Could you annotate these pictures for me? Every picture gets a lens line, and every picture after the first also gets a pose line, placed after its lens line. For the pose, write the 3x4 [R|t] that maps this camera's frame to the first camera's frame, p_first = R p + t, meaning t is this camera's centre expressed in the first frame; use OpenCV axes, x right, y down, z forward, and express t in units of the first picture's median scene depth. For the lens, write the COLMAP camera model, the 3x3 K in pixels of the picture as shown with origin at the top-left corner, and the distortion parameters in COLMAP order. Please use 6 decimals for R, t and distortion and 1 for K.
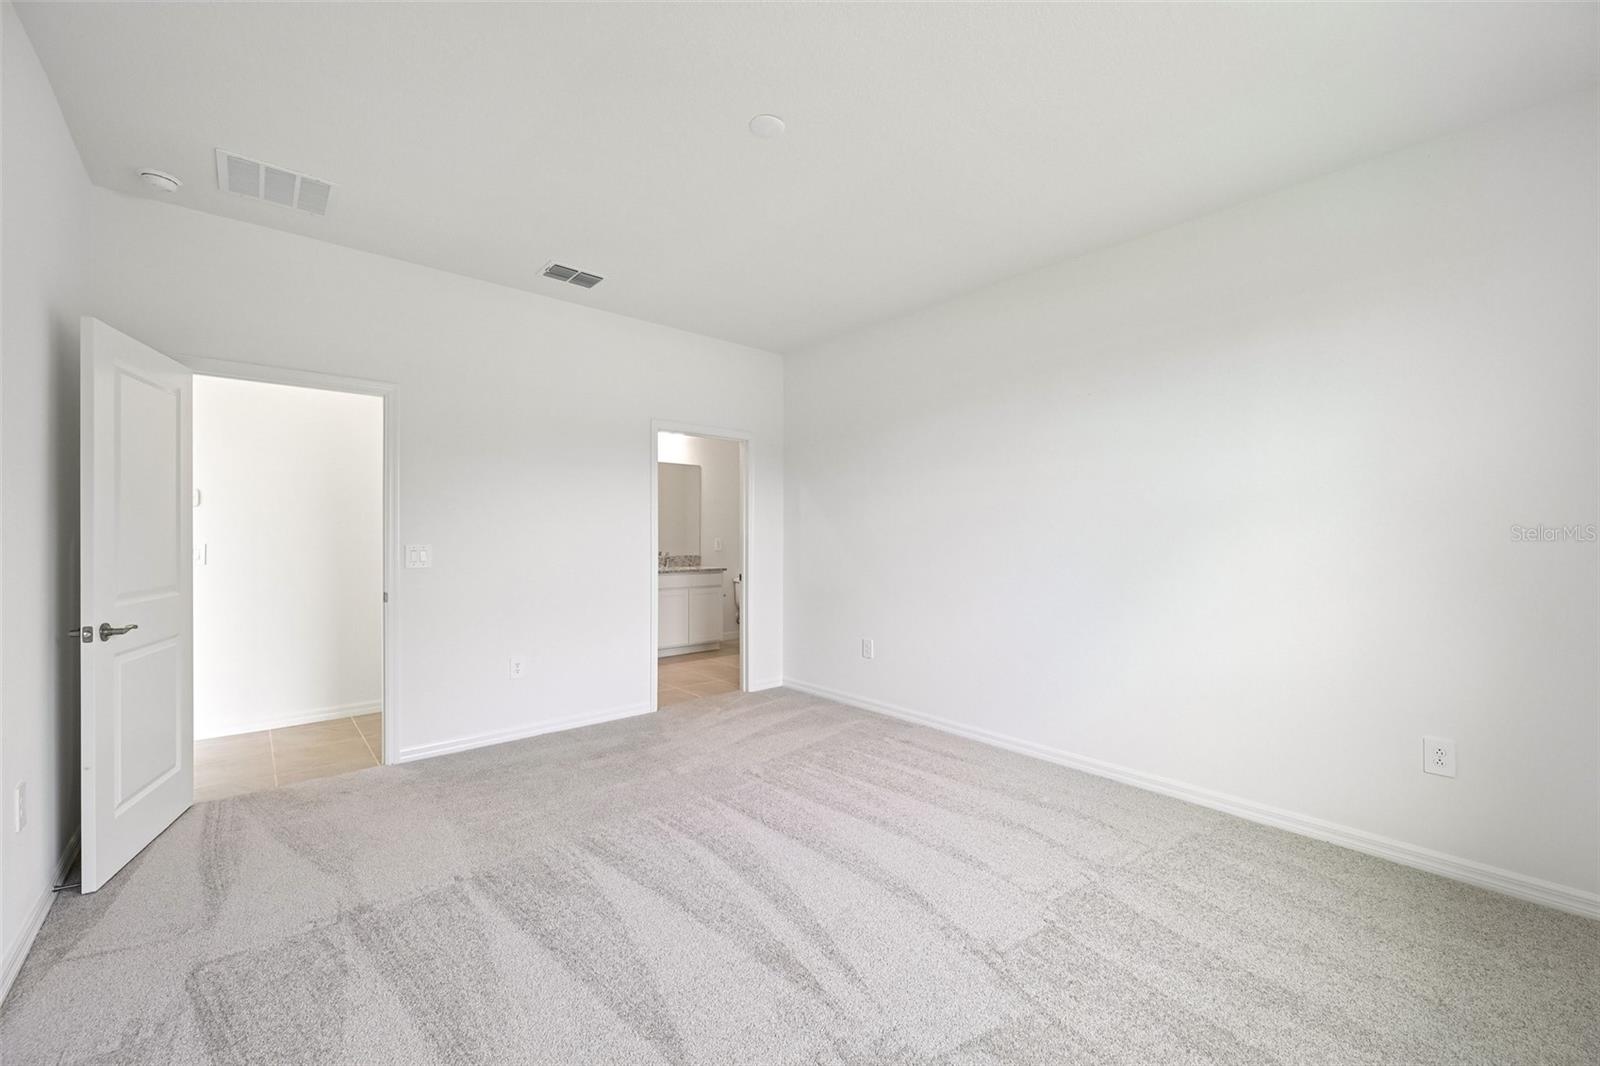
lens RADIAL K [[633.3, 0, 795.0], [0, 633.3, 533.9], [0, 0, 1]] dist [-0.000972, -0.000071]
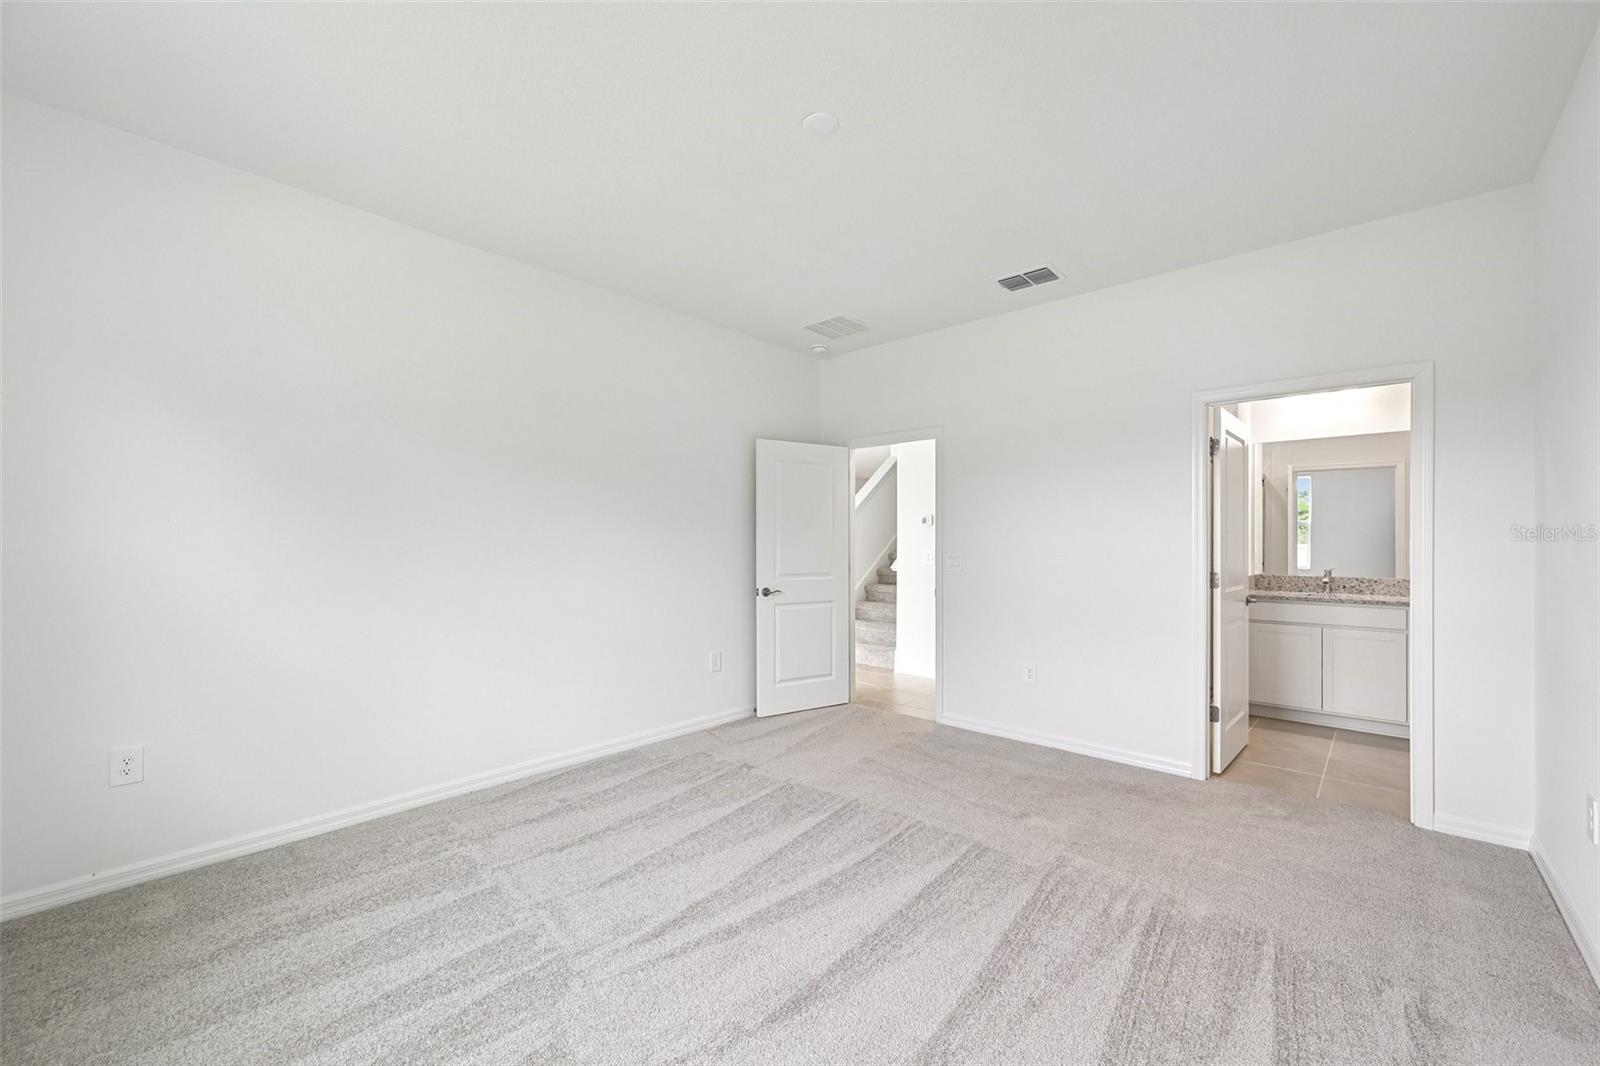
lens RADIAL K [[633.3, 0, 789.1], [0, 633.3, 538.2], [0, 0, 1]] dist [-0.000972, -0.000071]
pose [[0.114239, -0.001093, -0.993453, 0.748587], [0.002325, 0.999997, -0.000833, -0.011648], [0.993451, -0.002215, 0.114241, 0.679838]]
